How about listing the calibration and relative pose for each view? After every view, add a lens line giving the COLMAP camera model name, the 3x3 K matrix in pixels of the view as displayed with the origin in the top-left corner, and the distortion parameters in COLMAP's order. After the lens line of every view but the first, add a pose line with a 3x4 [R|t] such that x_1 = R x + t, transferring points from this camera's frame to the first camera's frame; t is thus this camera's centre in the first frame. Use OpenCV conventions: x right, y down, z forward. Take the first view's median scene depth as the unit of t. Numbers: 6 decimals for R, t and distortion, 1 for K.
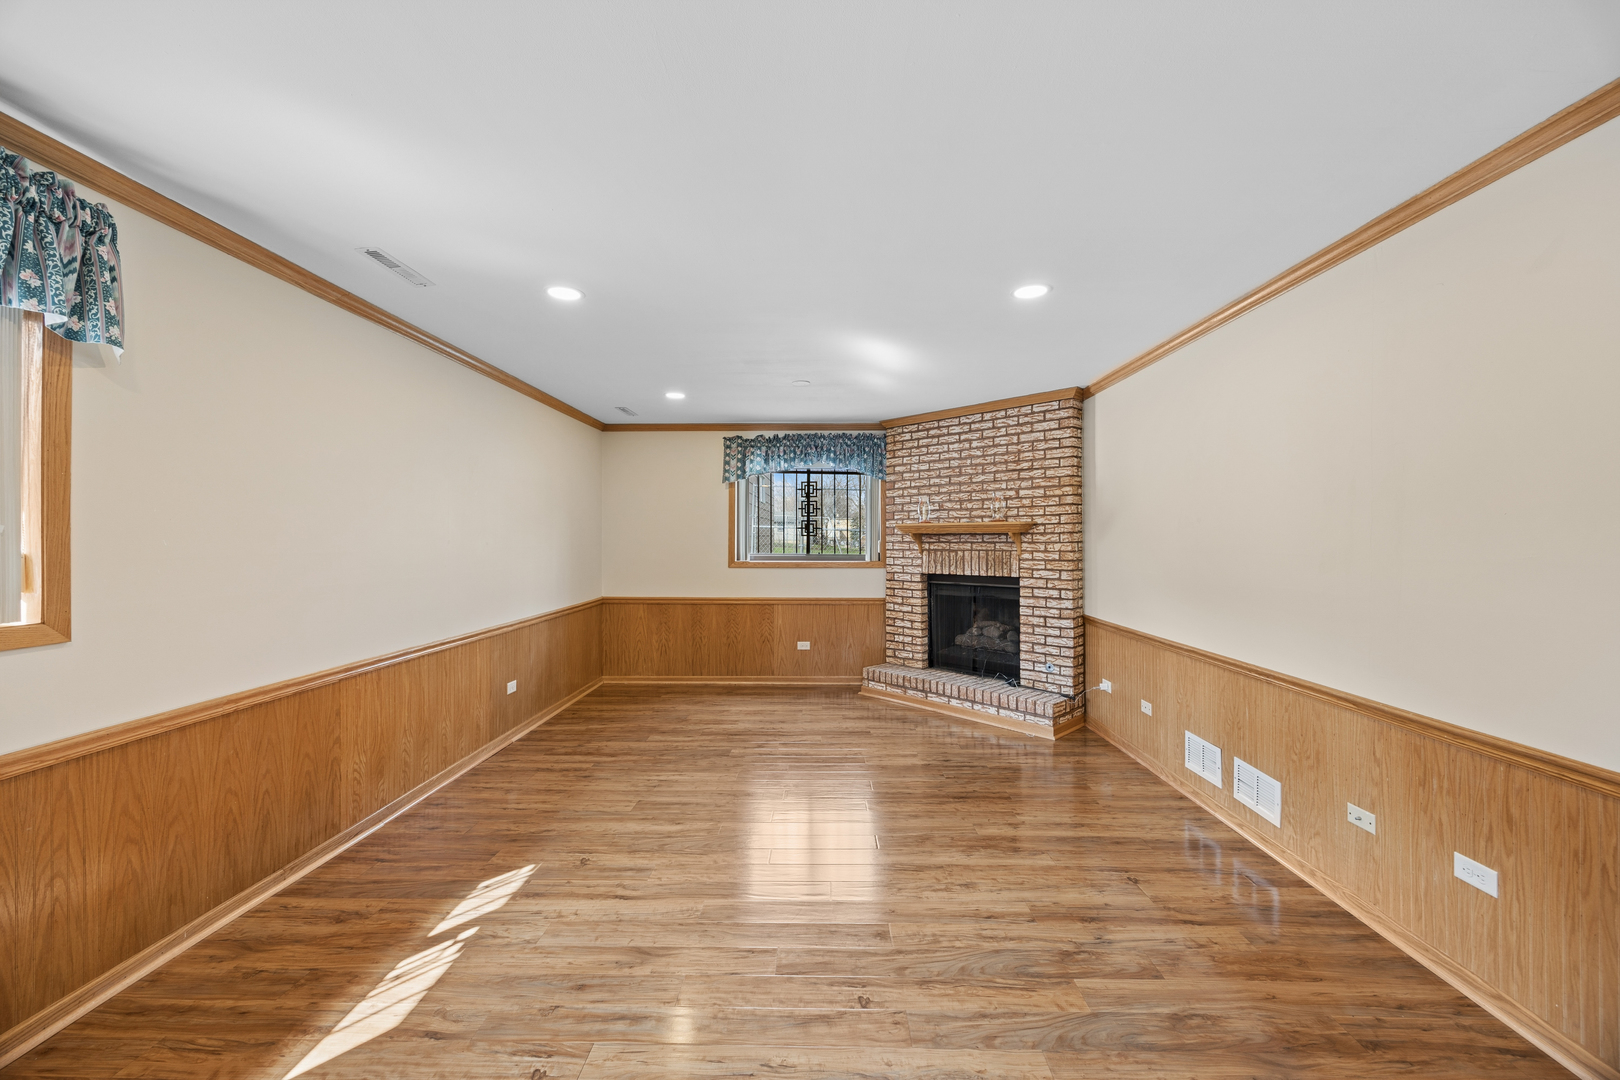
lens RADIAL K [[622.4, 0, 813.4], [0, 622.4, 536.5], [0, 0, 1]] dist [0.003584, -0.000318]
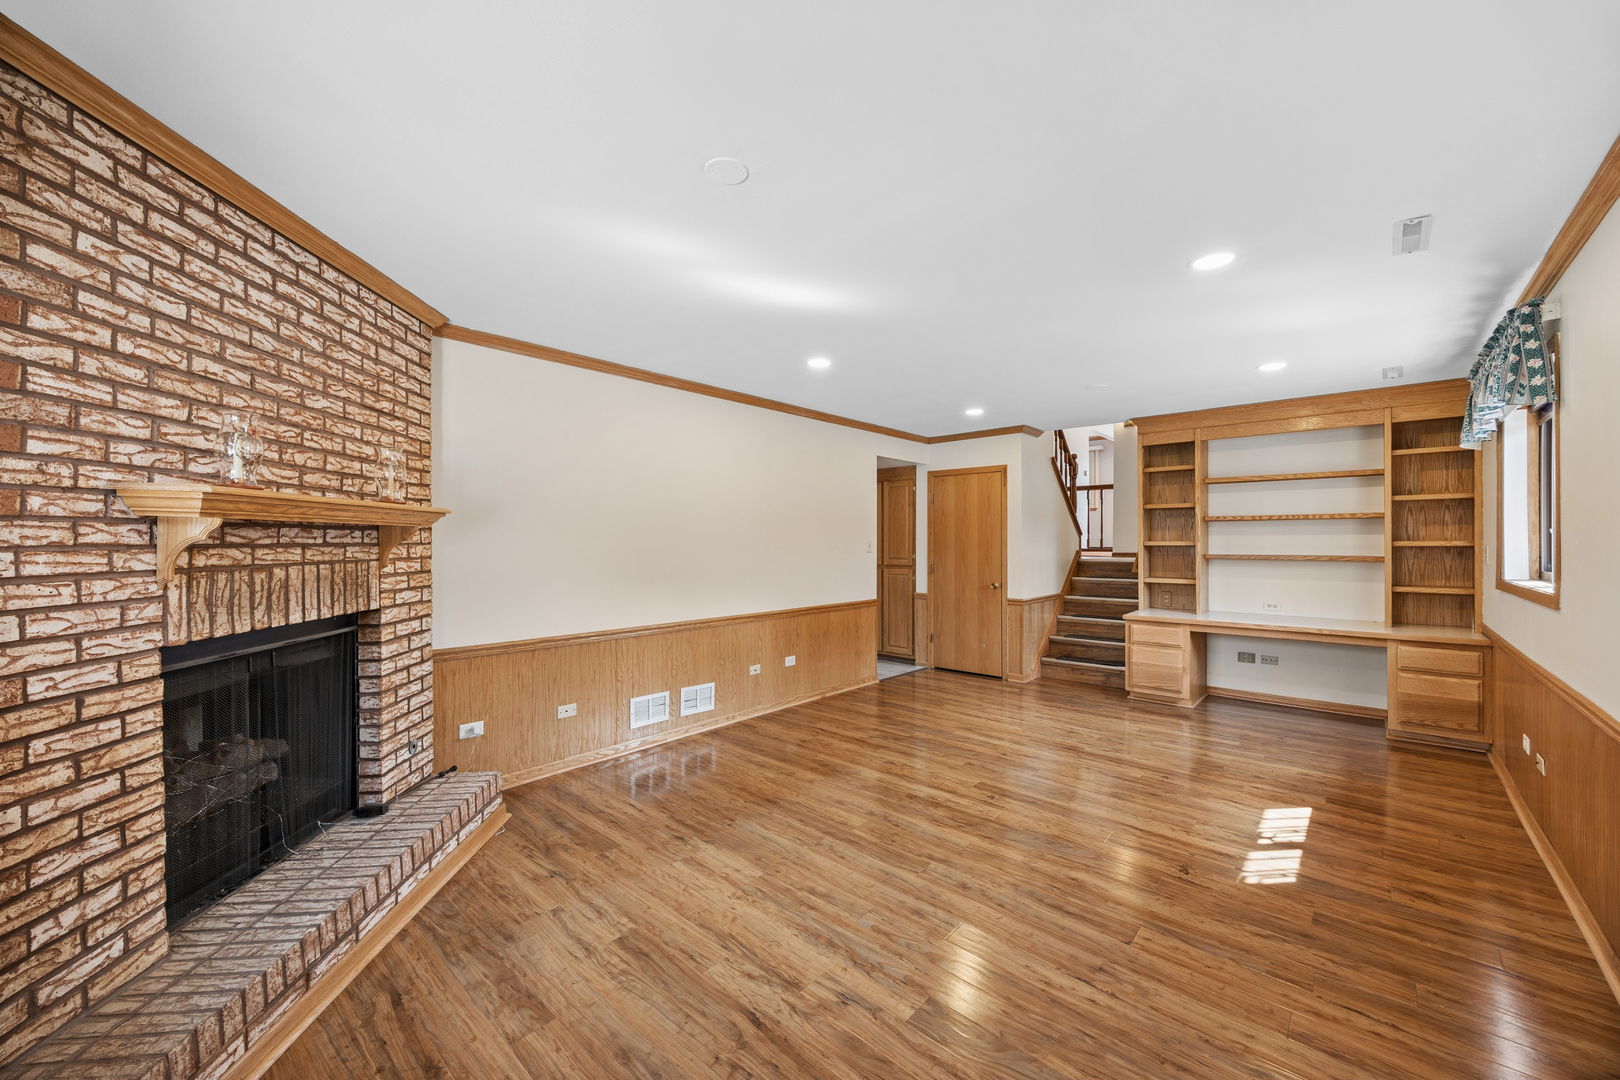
lens RADIAL K [[622.4, 0, 809.4], [0, 622.4, 542.7], [0, 0, 1]] dist [0.003584, -0.000318]
pose [[-0.756047, 0.000830, 0.654517, -0.292777], [0.000090, 0.999999, -0.001163, 0.008099], [-0.654517, -0.000820, -0.756047, 1.103021]]
